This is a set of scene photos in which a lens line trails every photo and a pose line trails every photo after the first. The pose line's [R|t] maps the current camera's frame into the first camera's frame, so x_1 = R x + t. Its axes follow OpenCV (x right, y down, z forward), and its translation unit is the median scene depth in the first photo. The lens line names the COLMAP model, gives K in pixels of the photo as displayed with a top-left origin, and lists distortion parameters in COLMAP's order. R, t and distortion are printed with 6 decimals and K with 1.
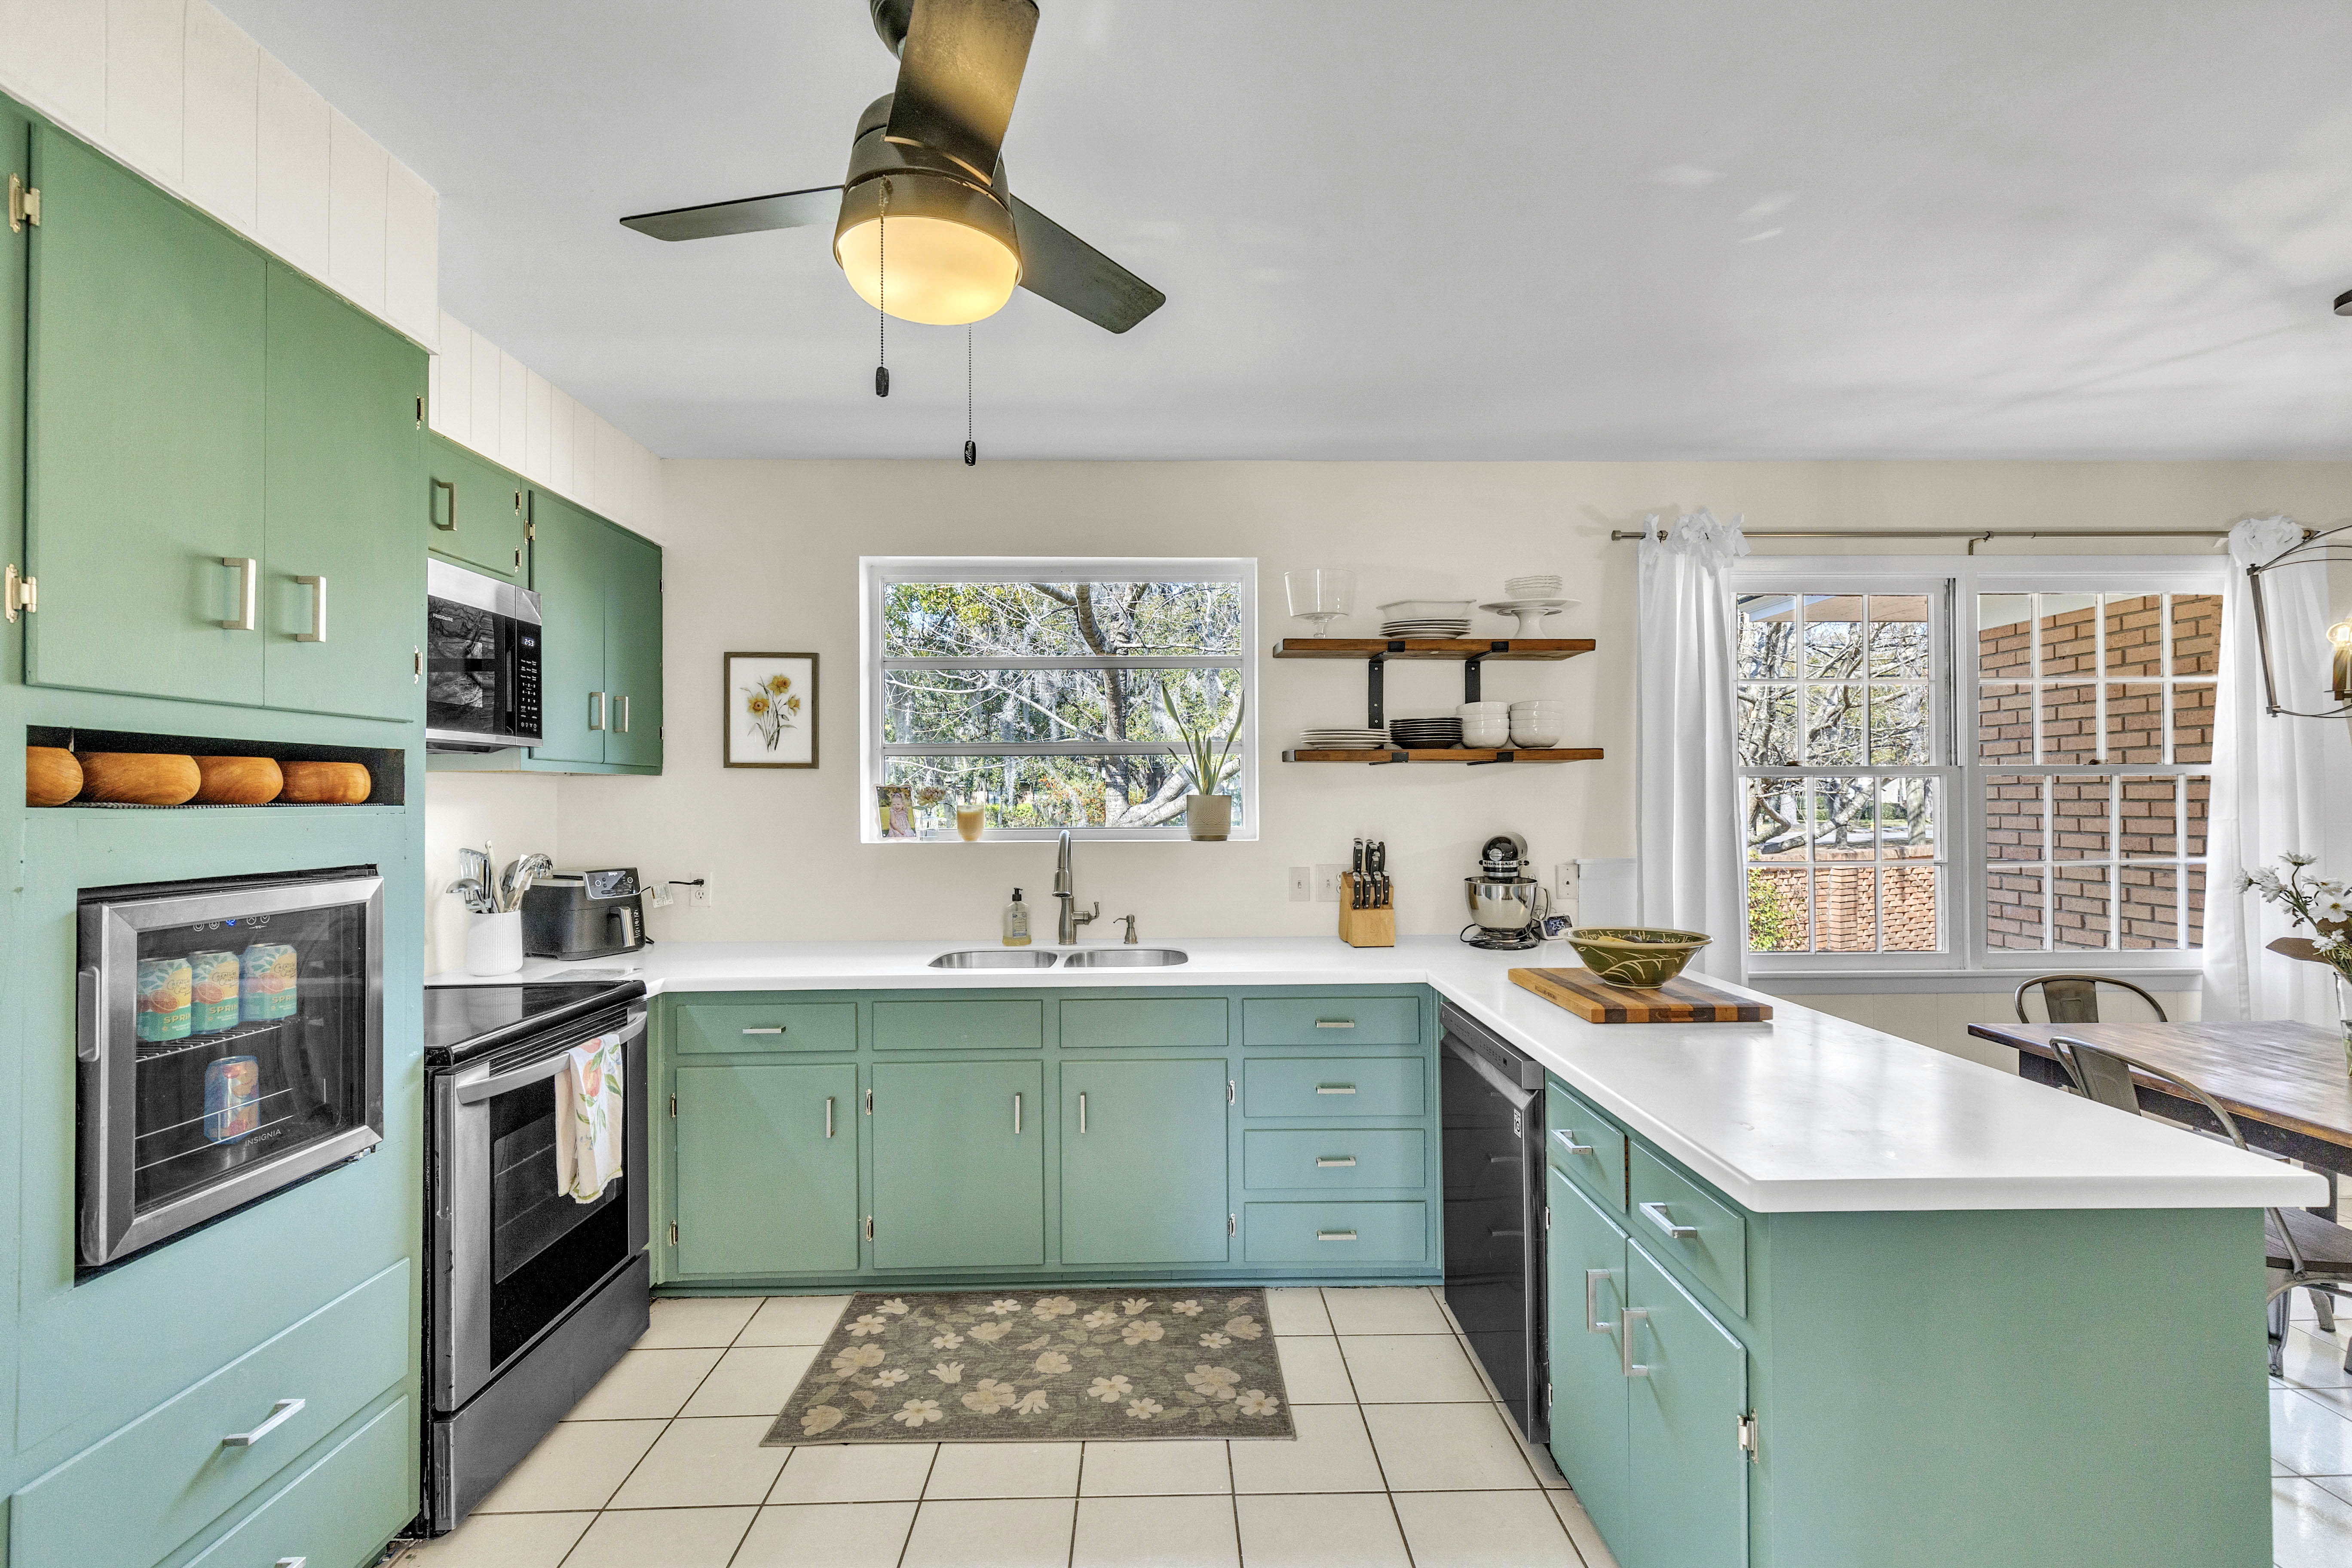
lens RADIAL K [[1048.6, 0, 1176.0], [0, 1048.6, 784.0], [0, 0, 1]] dist [0.000972, -0.000247]
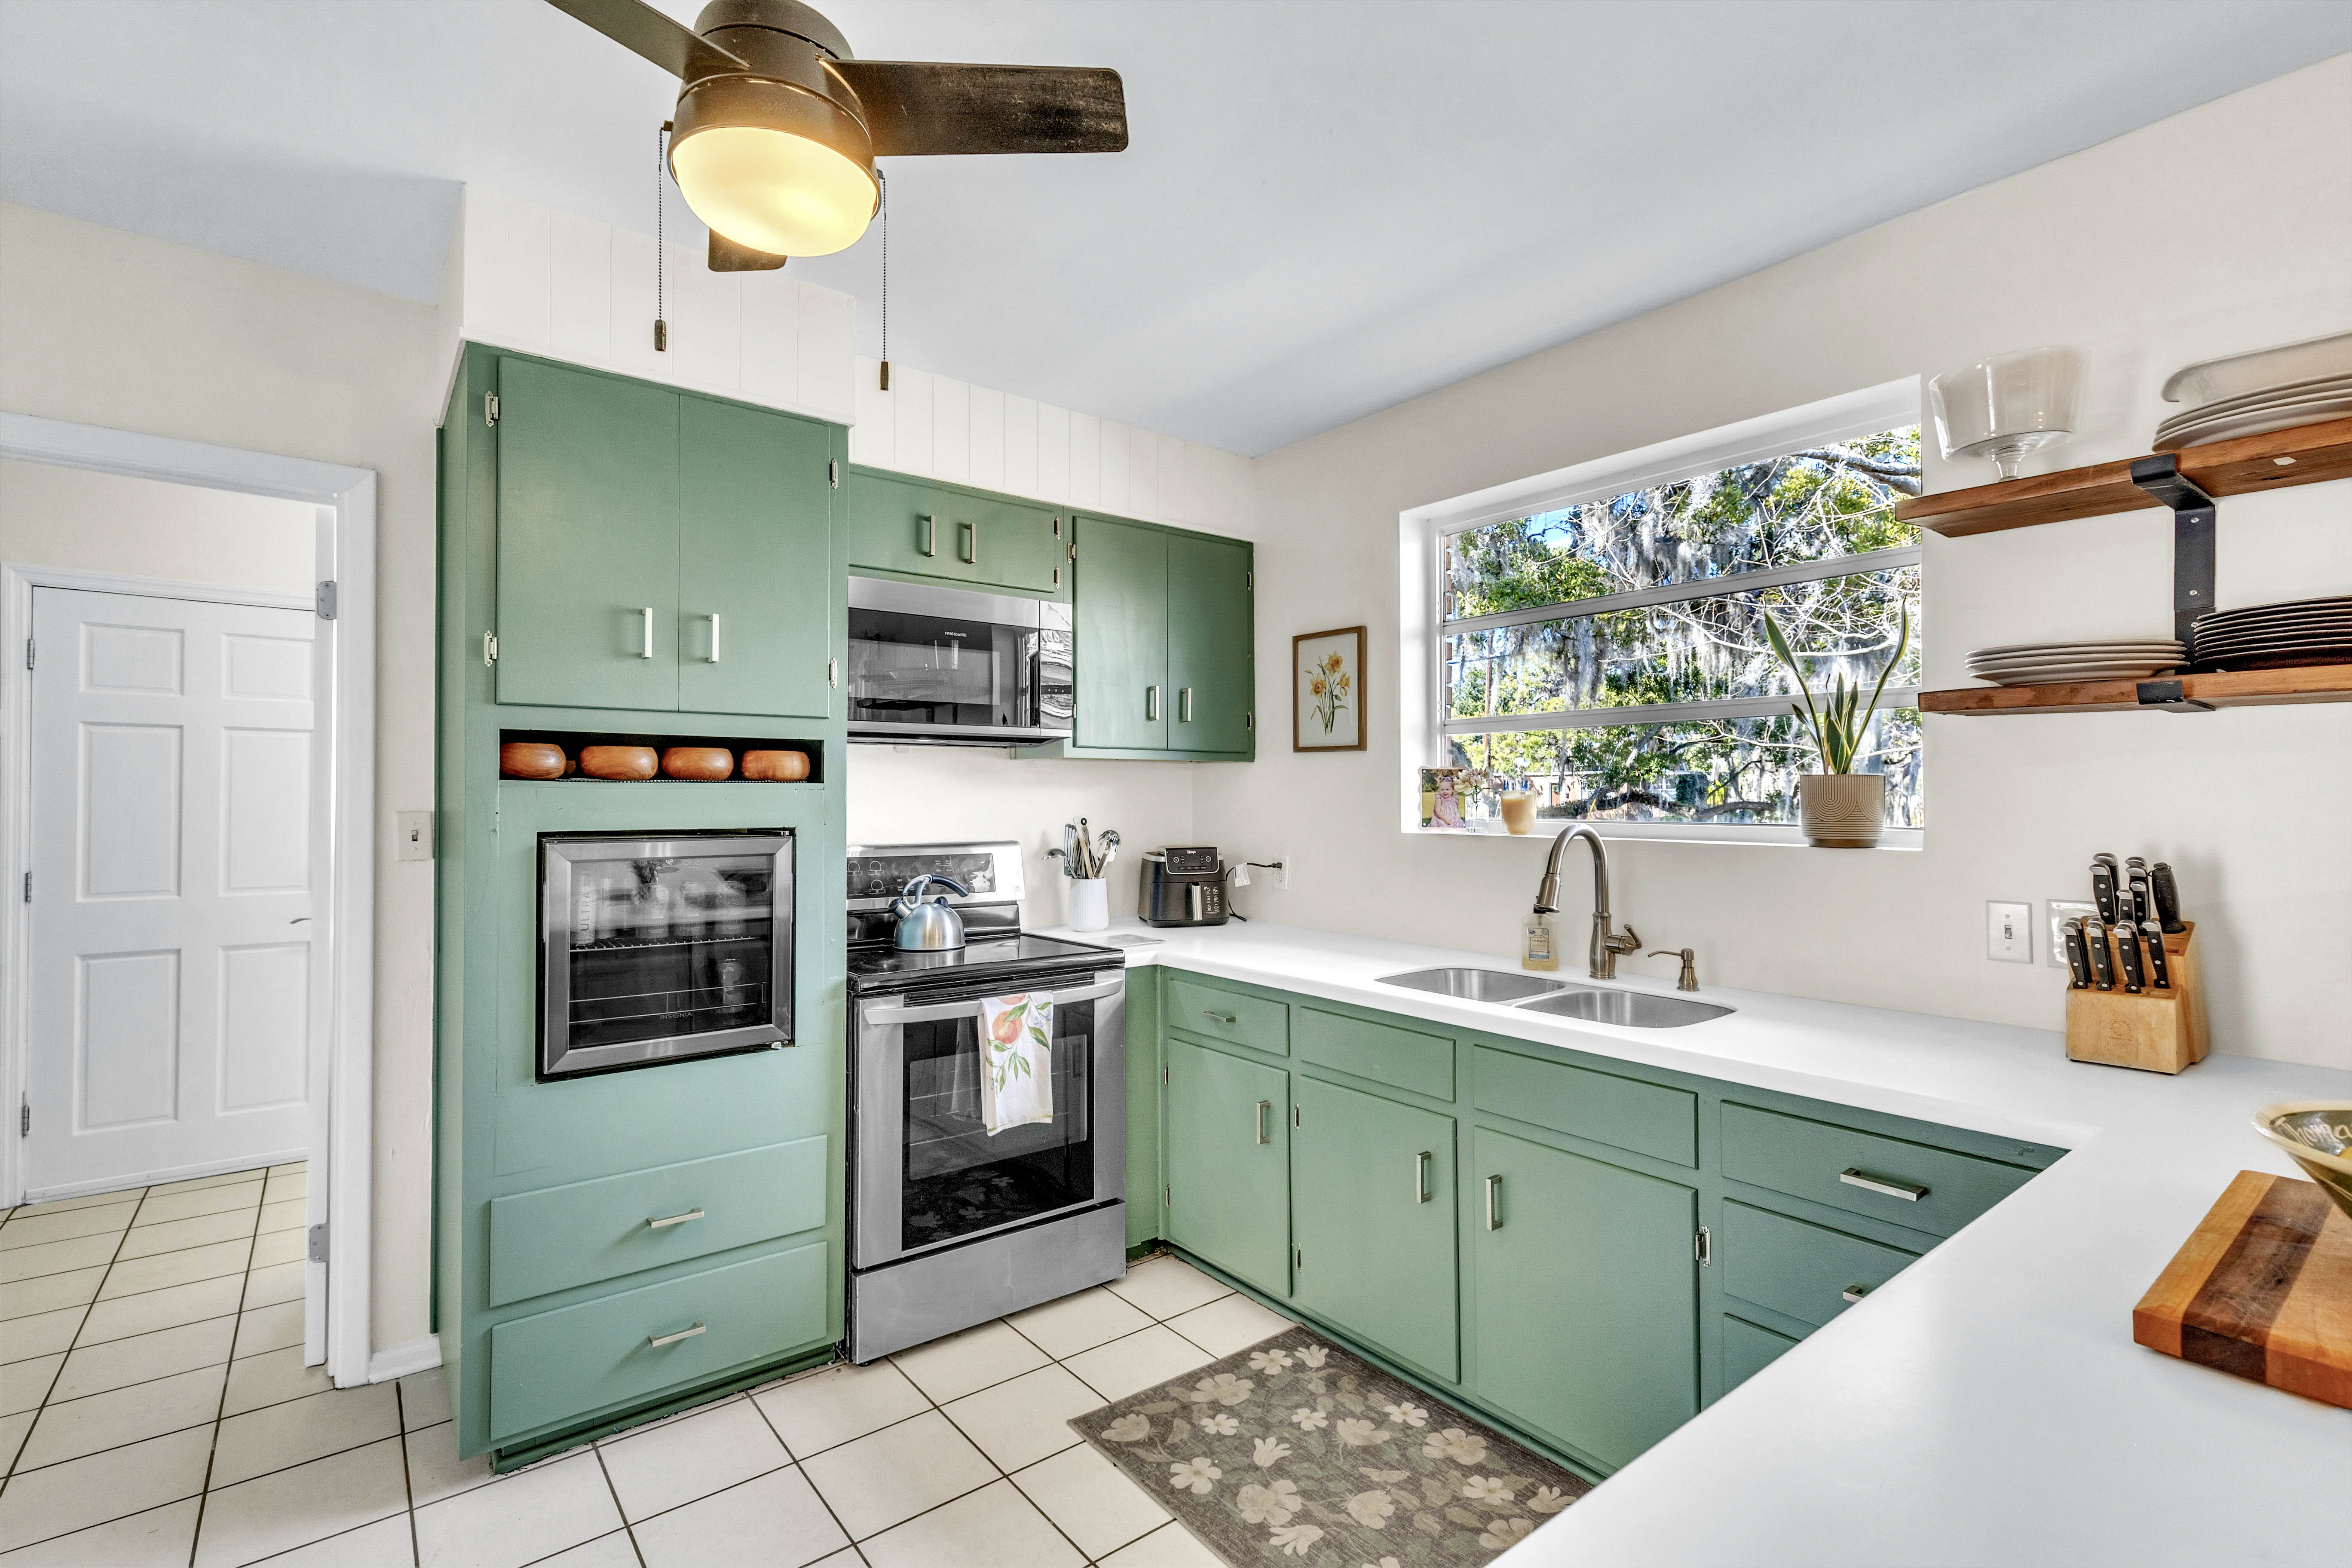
lens RADIAL K [[1058.7, 0, 1176.0], [0, 1058.7, 784.0], [0, 0, 1]] dist [0.003003, -0.000047]
pose [[0.604657, -0.003707, -0.796477, 0.380354], [0.007370, 0.999972, 0.000941, 0.015948], [0.796452, -0.006439, 0.604667, 0.379032]]
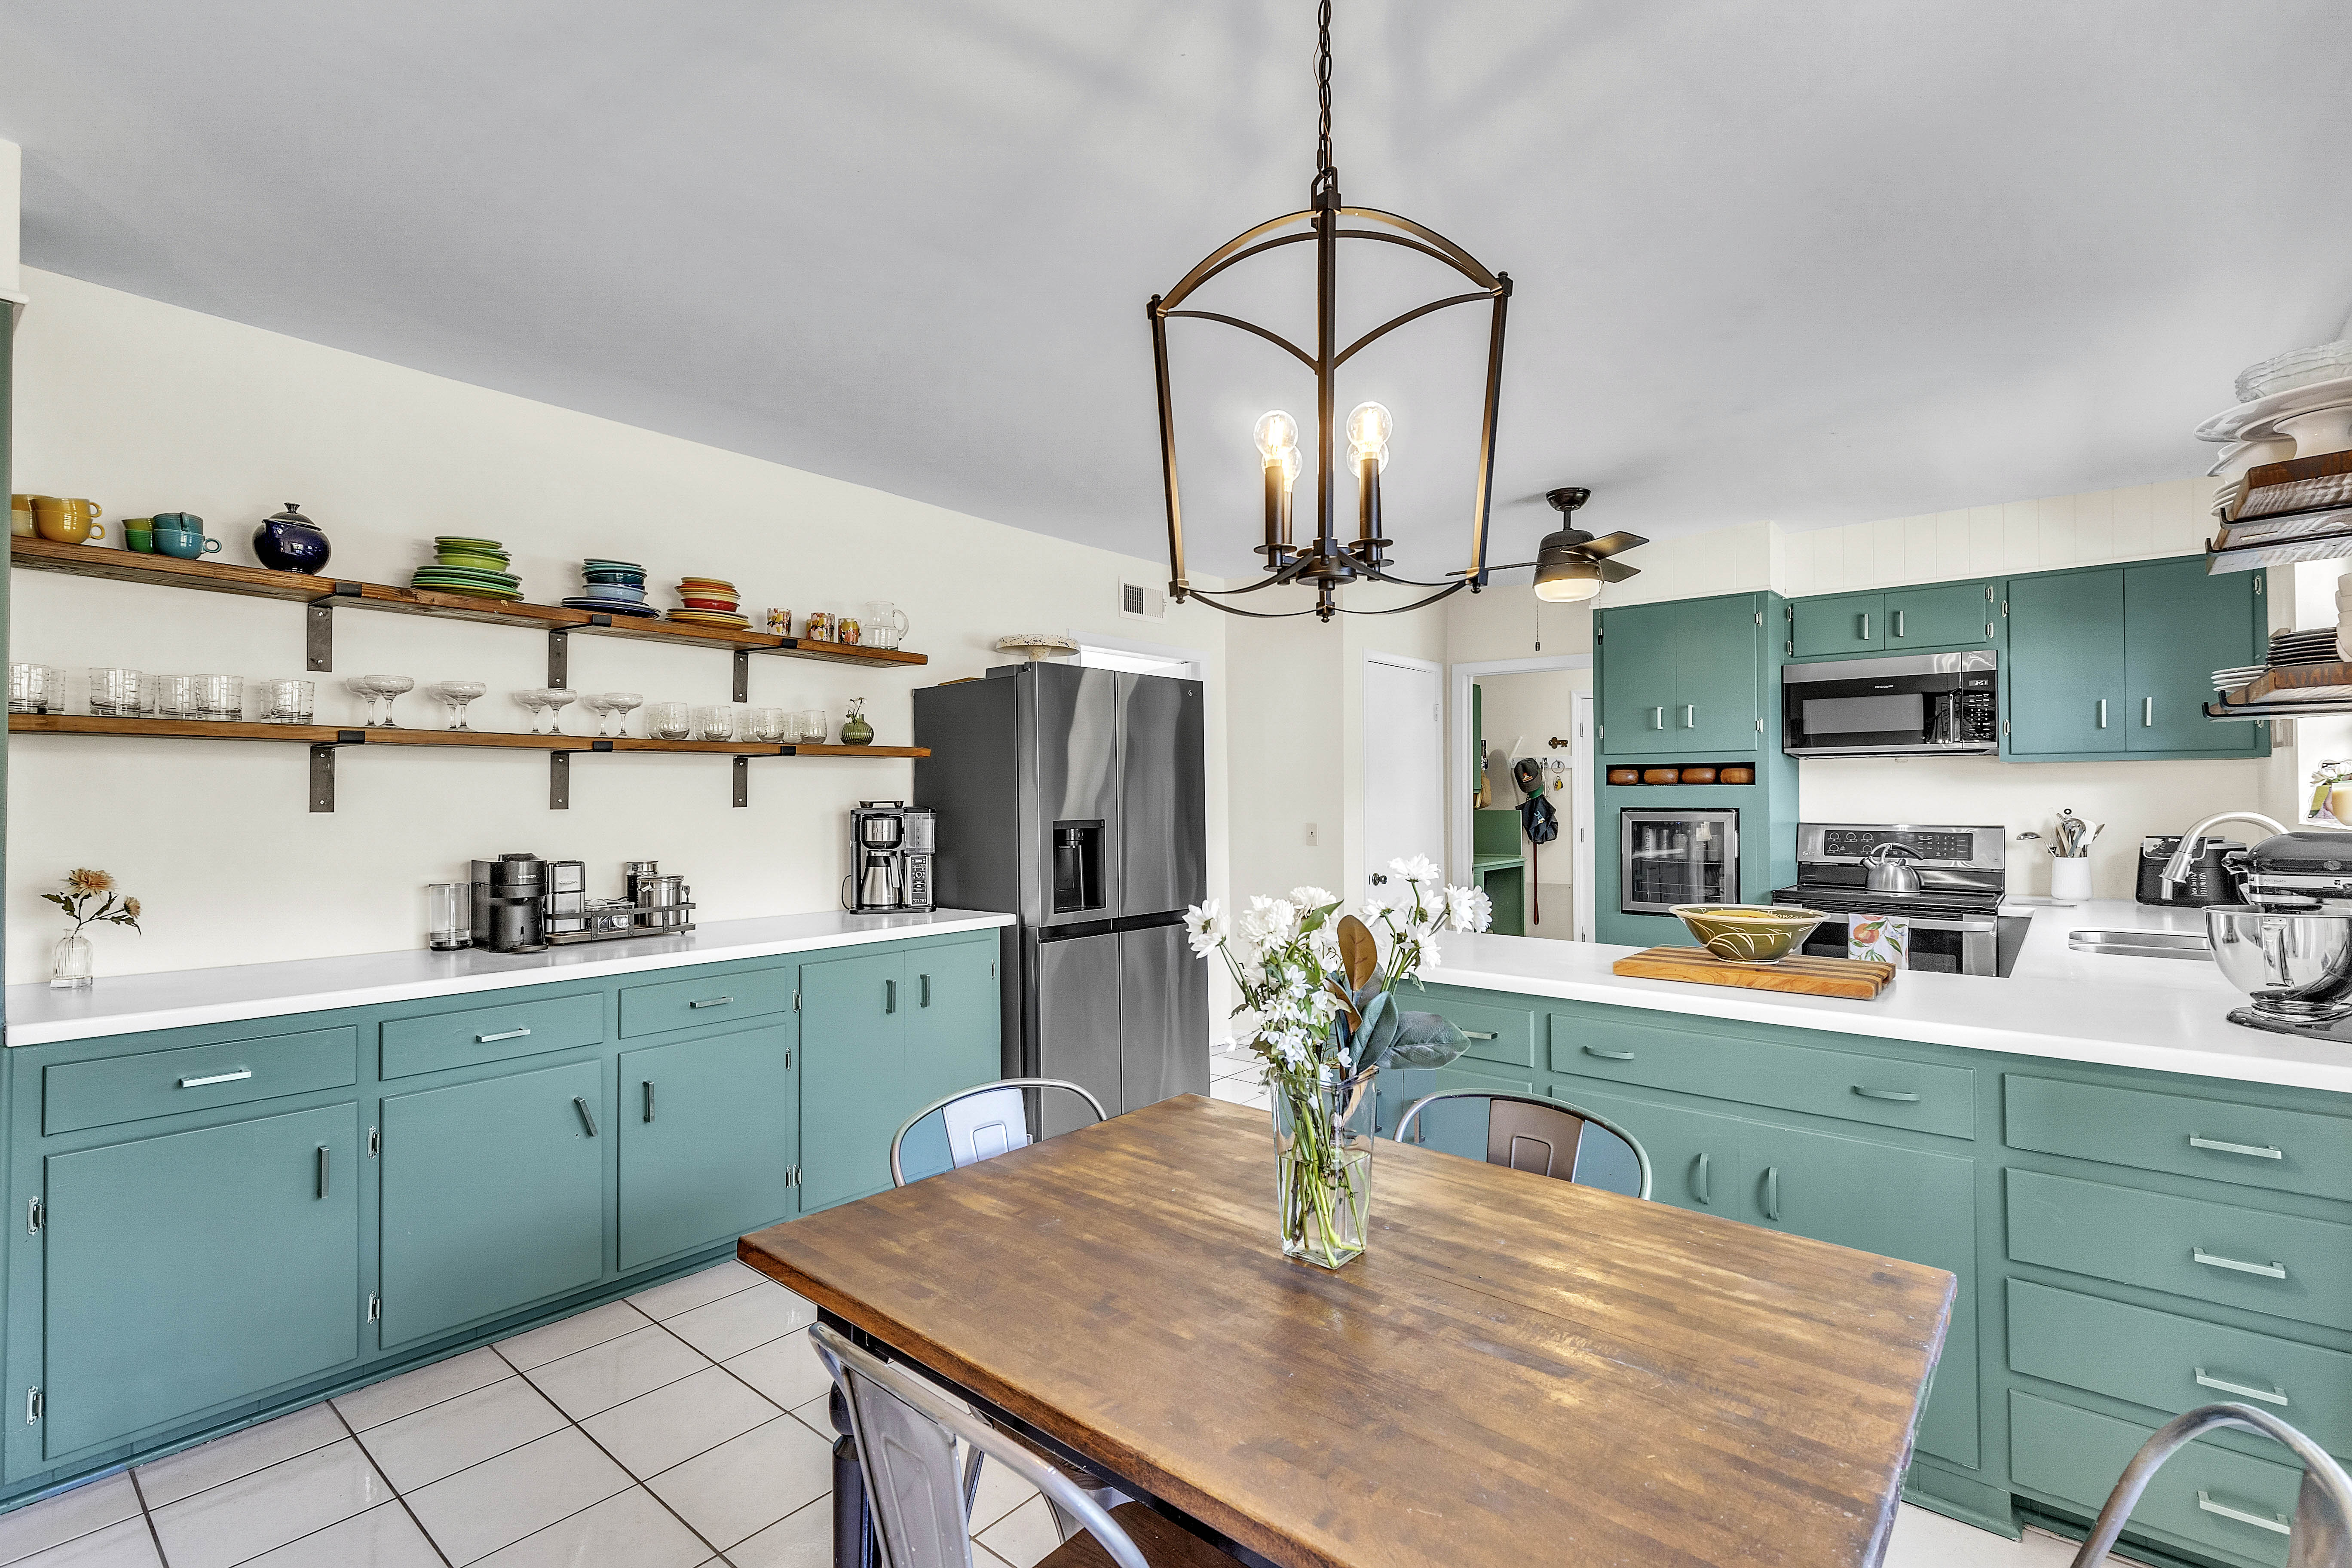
lens RADIAL K [[1081.9, 0, 1228.7], [0, 1081.9, 786.1], [0, 0, 1]] dist [0.039766, -0.000019]
pose [[-0.630823, 0.000134, -0.775926, 1.358500], [0.015302, 0.999808, -0.012267, 0.024507], [0.775776, -0.019611, -0.630704, 1.122207]]
